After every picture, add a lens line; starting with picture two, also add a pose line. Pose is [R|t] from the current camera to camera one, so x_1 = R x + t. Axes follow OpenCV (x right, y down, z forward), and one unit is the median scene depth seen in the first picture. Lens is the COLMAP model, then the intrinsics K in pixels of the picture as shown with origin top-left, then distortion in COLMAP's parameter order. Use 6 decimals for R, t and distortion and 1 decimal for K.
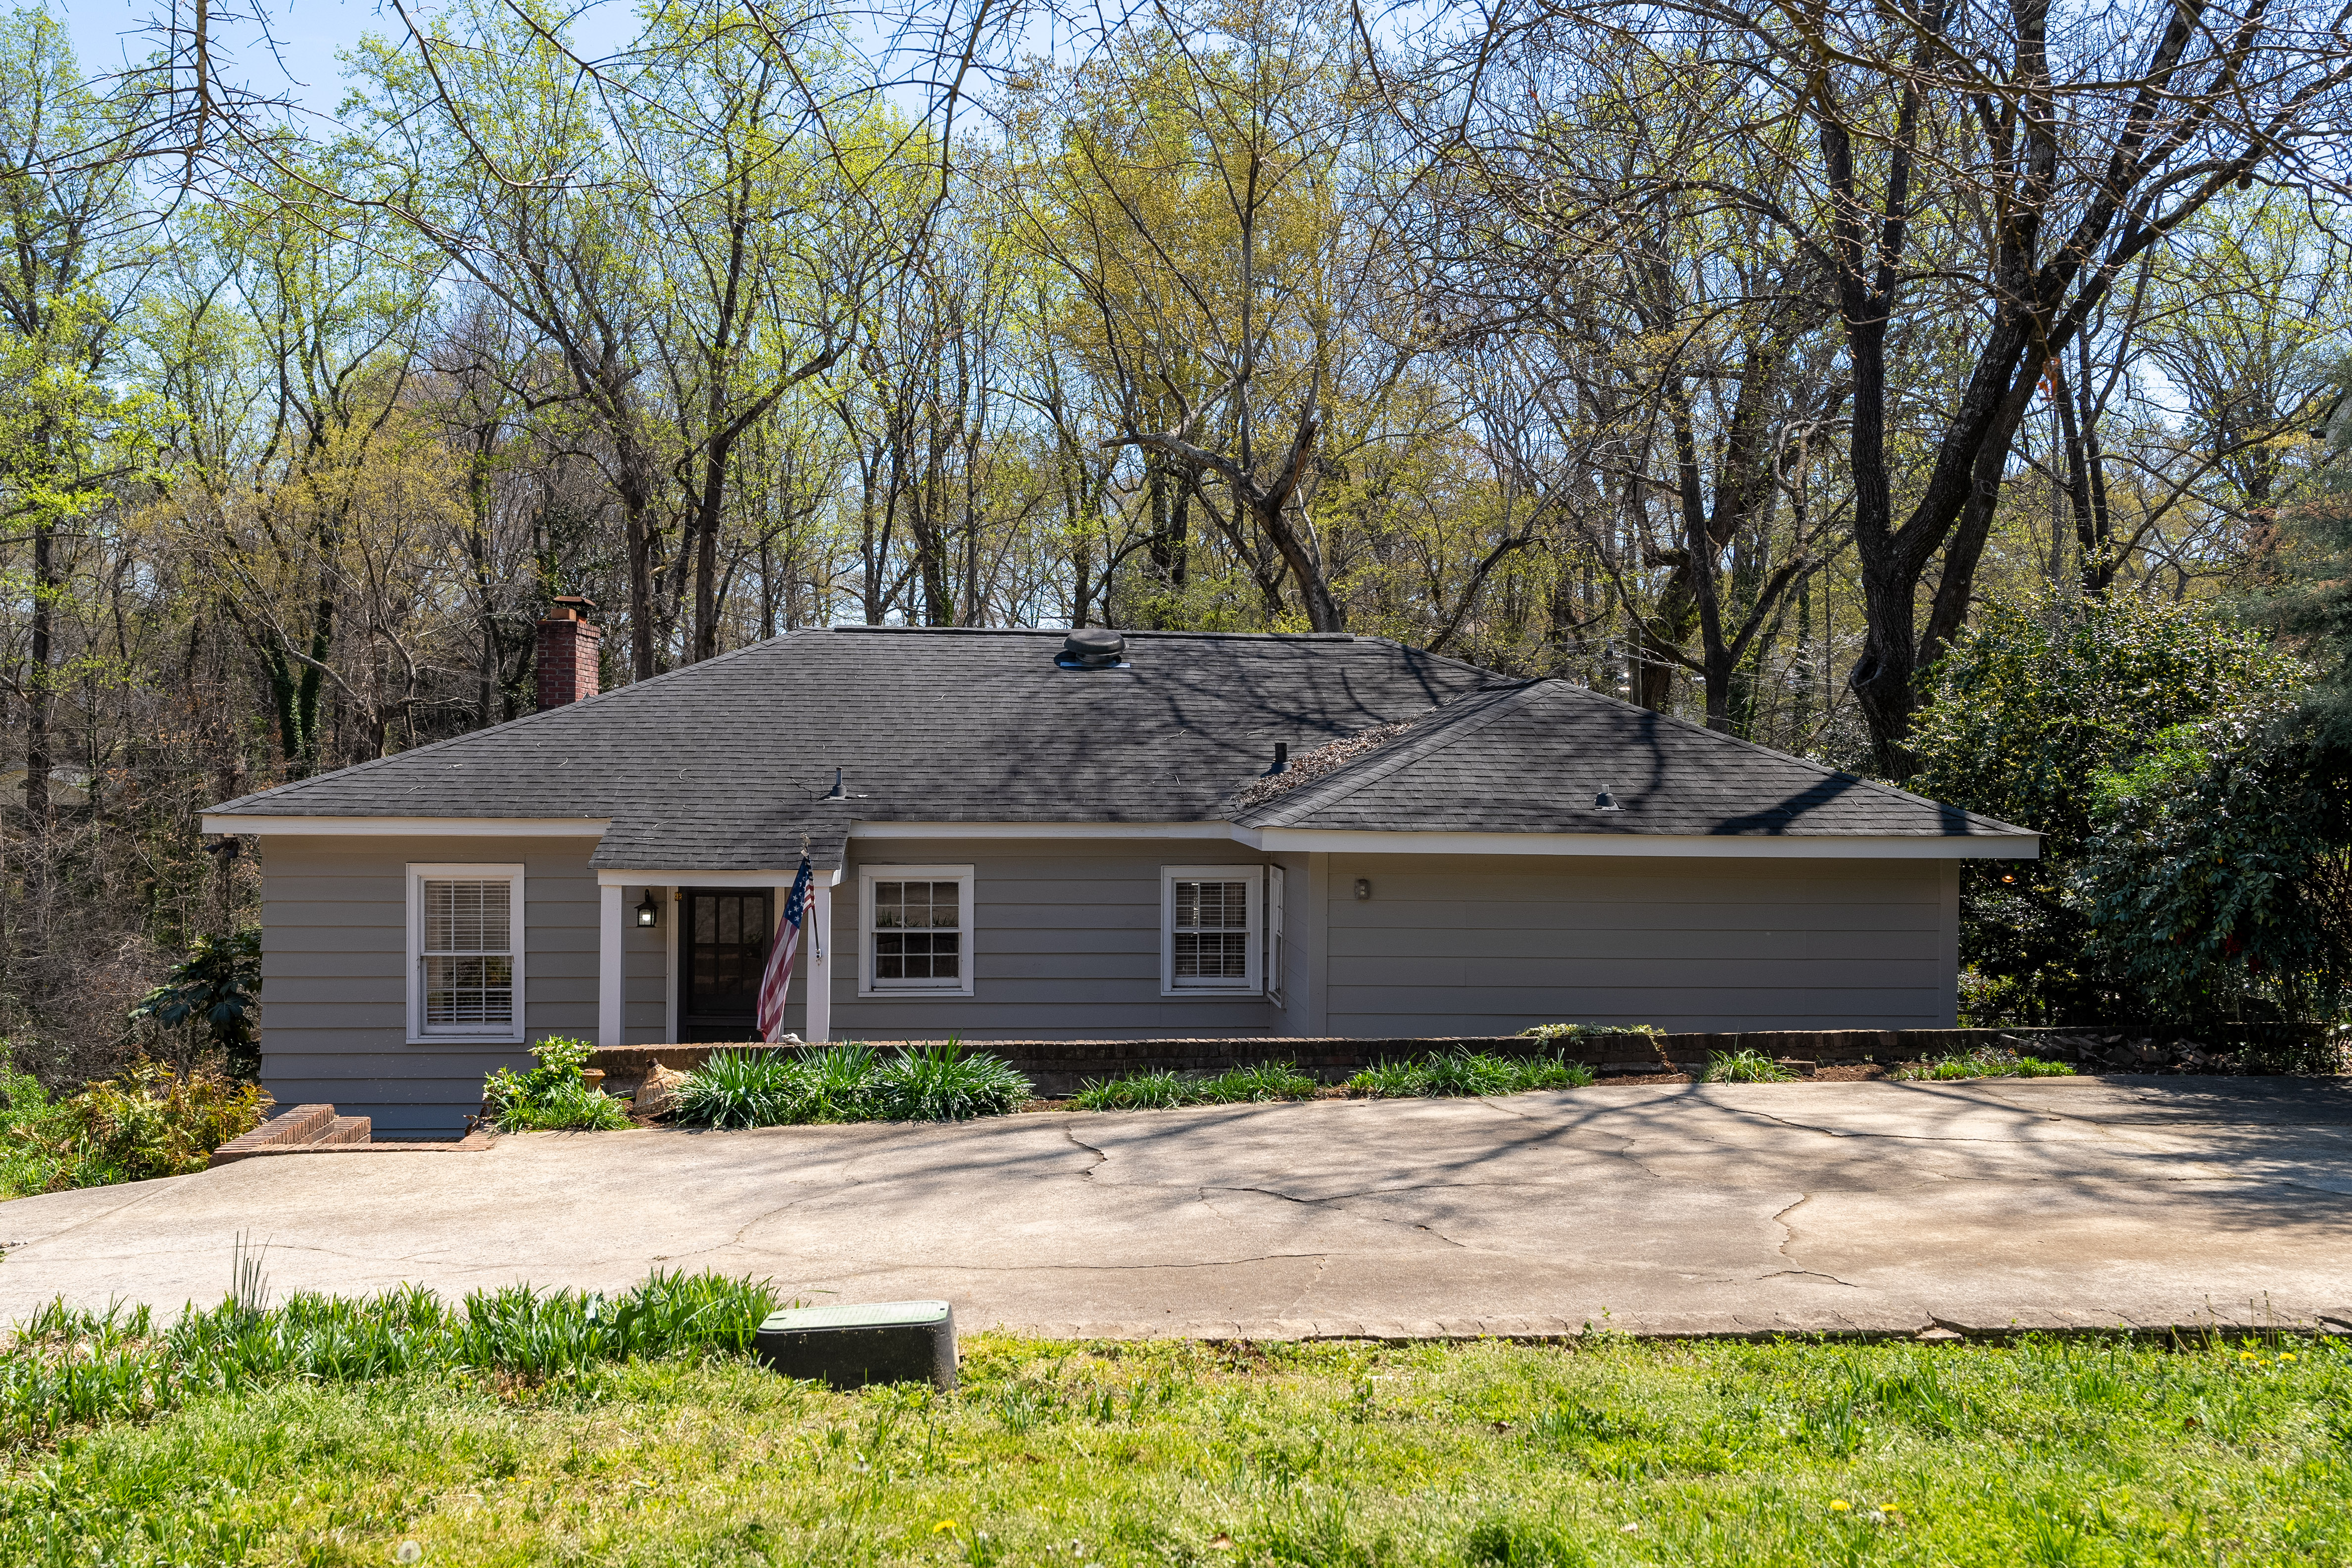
lens RADIAL K [[1949.4, 0, 1176.0], [0, 1949.4, 784.0], [0, 0, 1]] dist [0.003615, 0.011218]
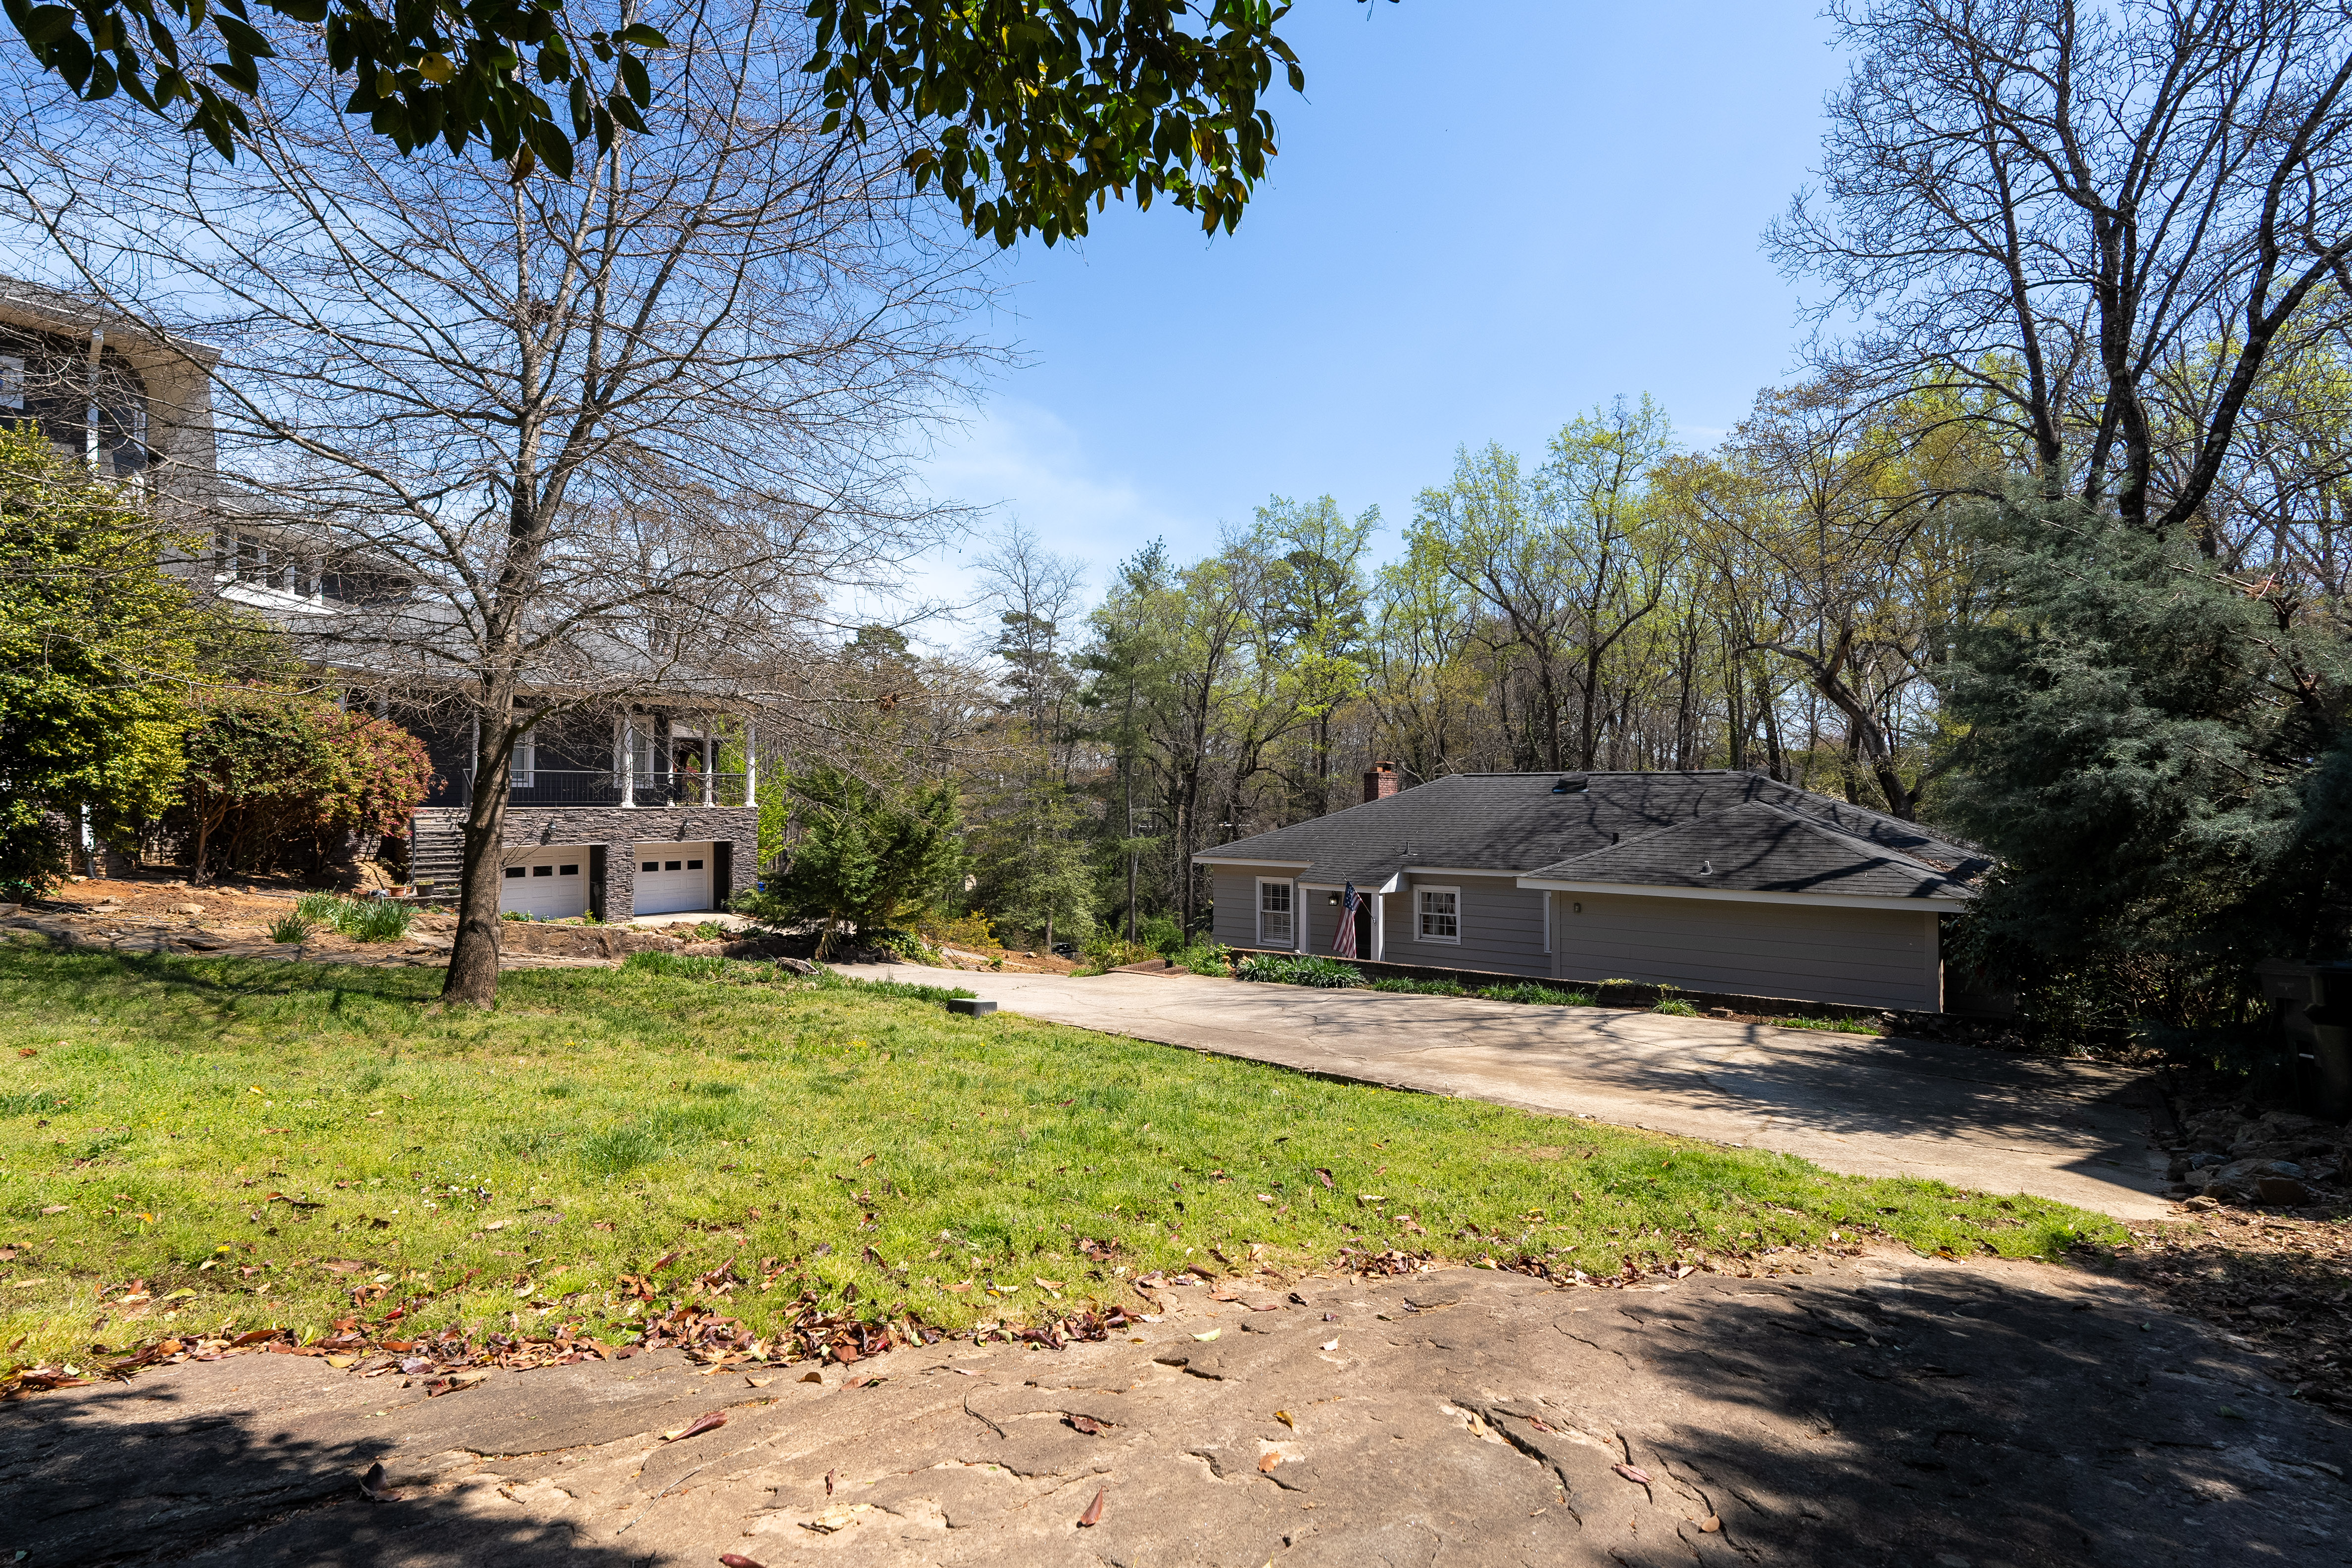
lens RADIAL K [[1053.3, 0, 1176.0], [0, 1053.3, 784.0], [0, 0, 1]] dist [-0.000933, 0.000035]
pose [[0.741939, -0.017021, -0.670252, 0.264422], [-0.007461, 0.999406, -0.033639, -0.018993], [0.670426, 0.029959, 0.741371, -0.067745]]
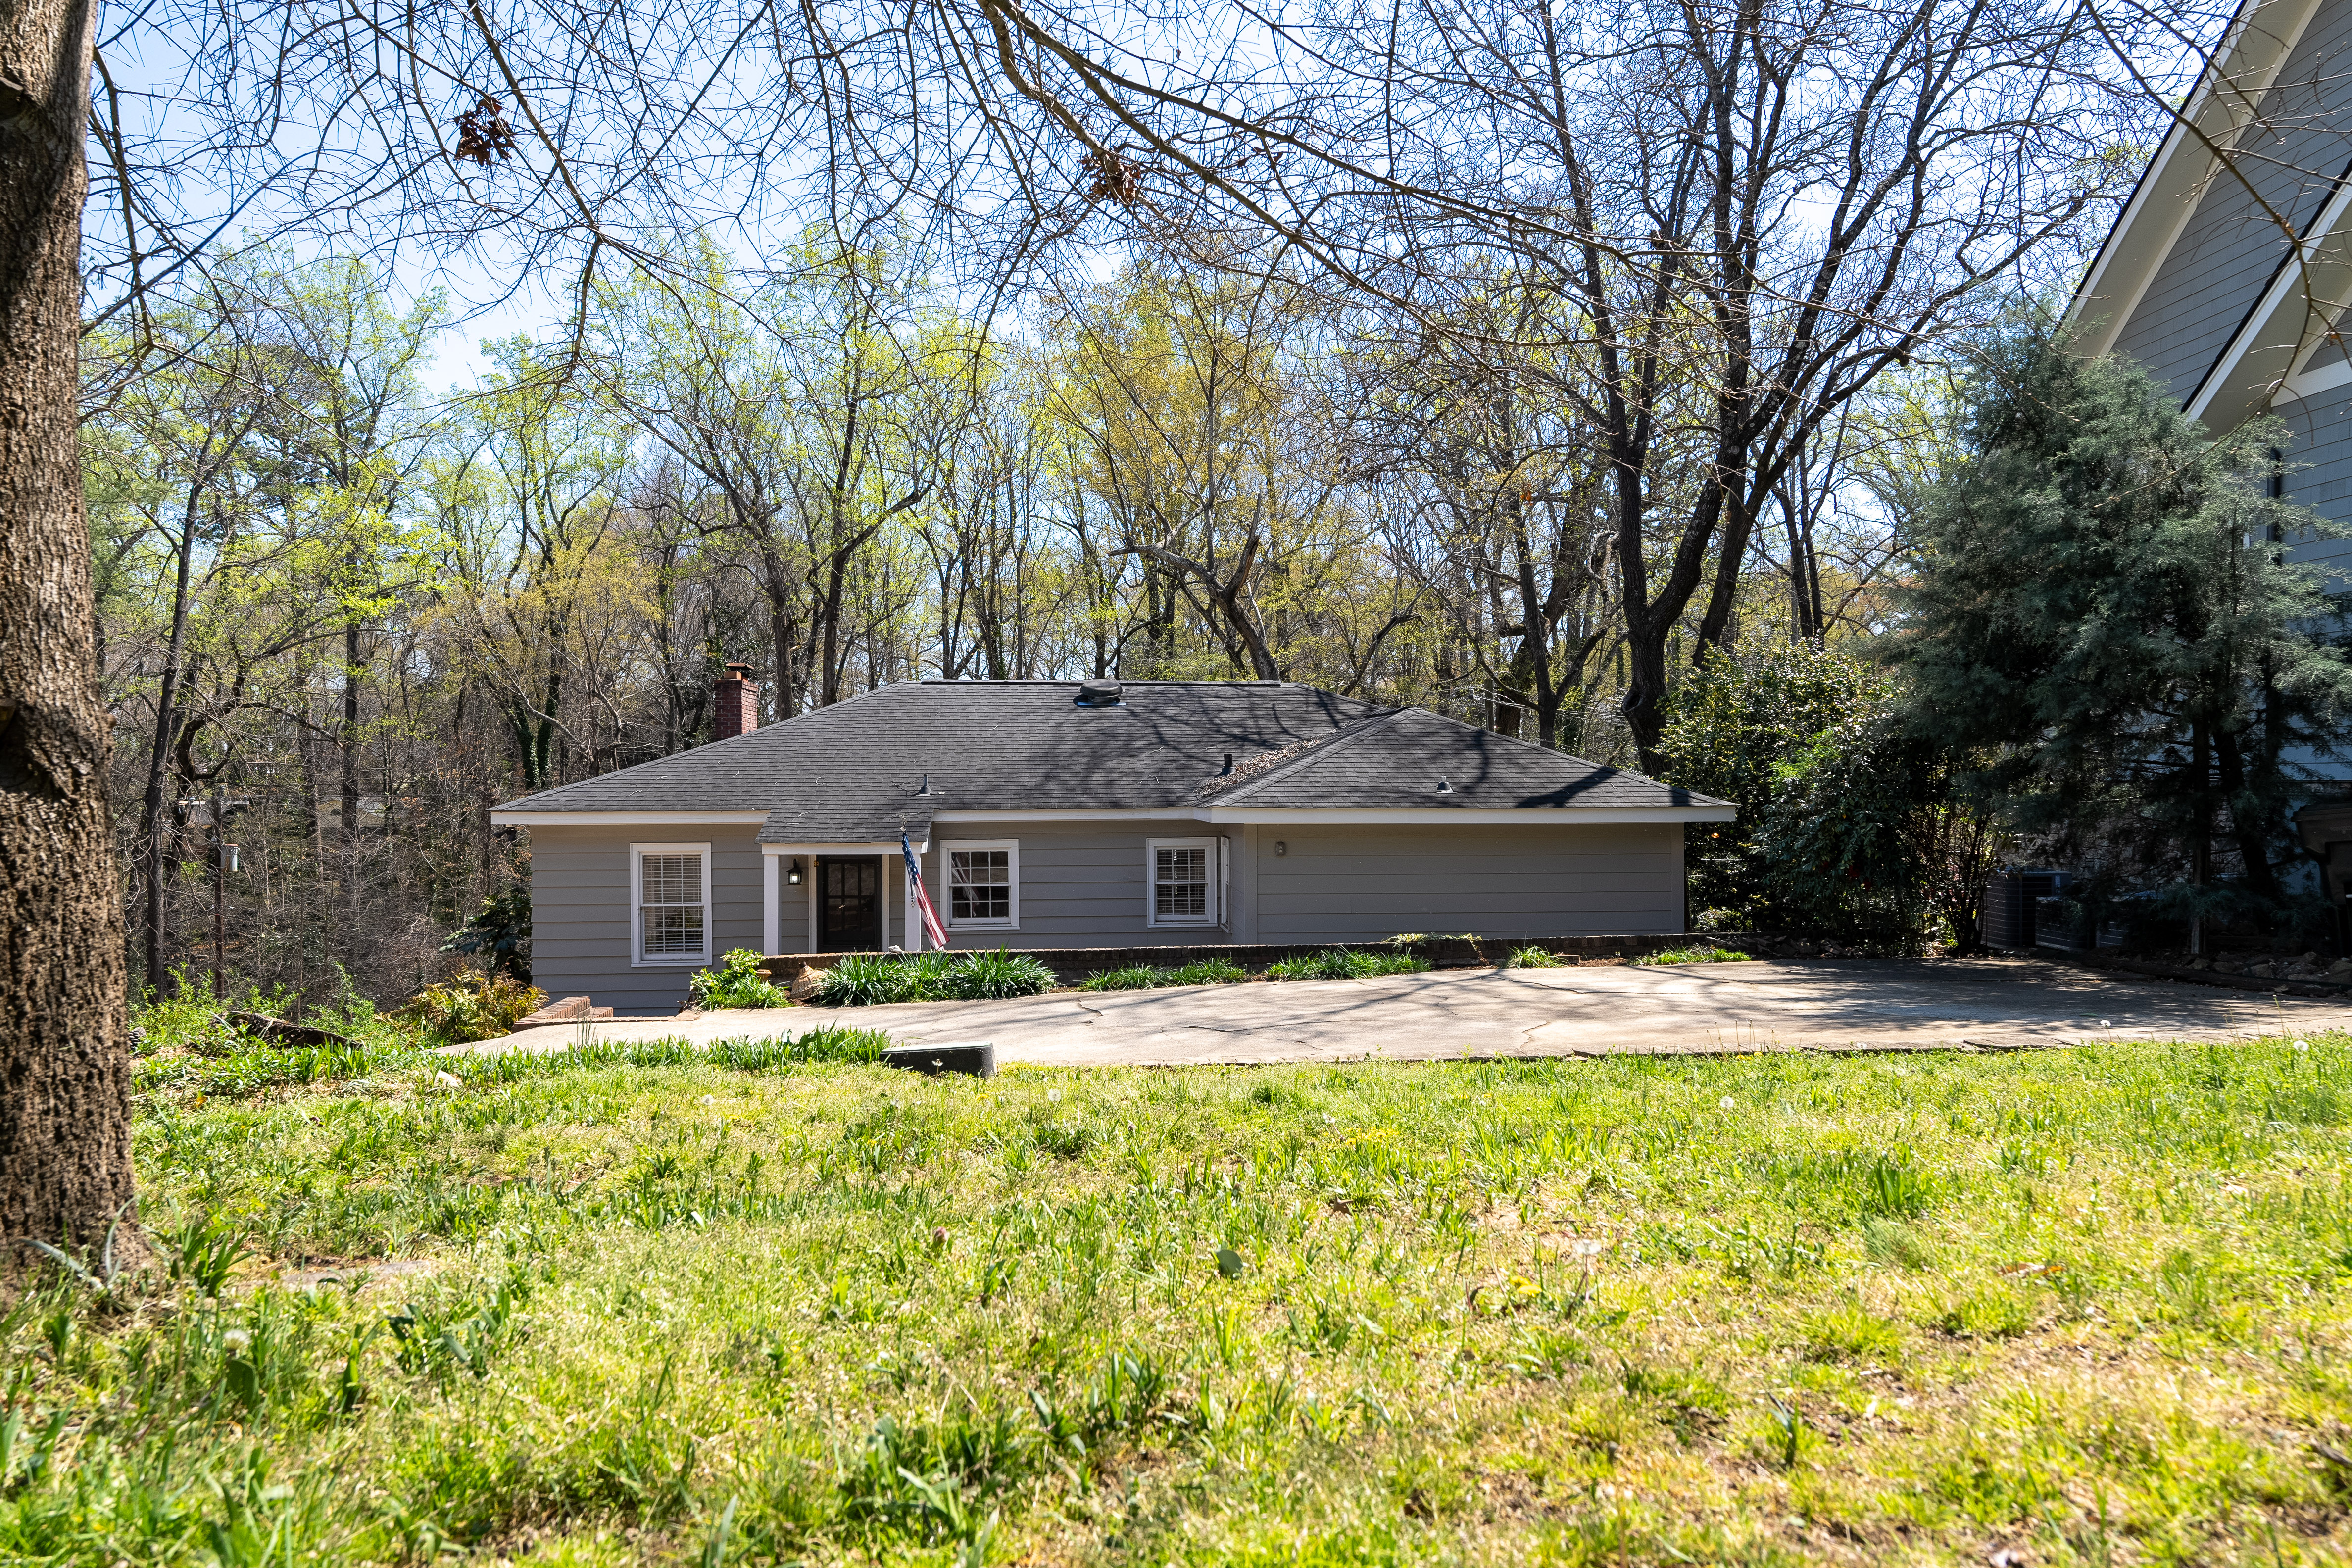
lens RADIAL K [[1429.6, 0, 1176.0], [0, 1429.6, 784.0], [0, 0, 1]] dist [-0.001338, -0.001240]
pose [[0.999913, -0.013091, 0.001848, 0.007211], [0.013115, 0.999818, -0.013860, 0.009220], [-0.001666, 0.013883, 0.999902, -0.040250]]
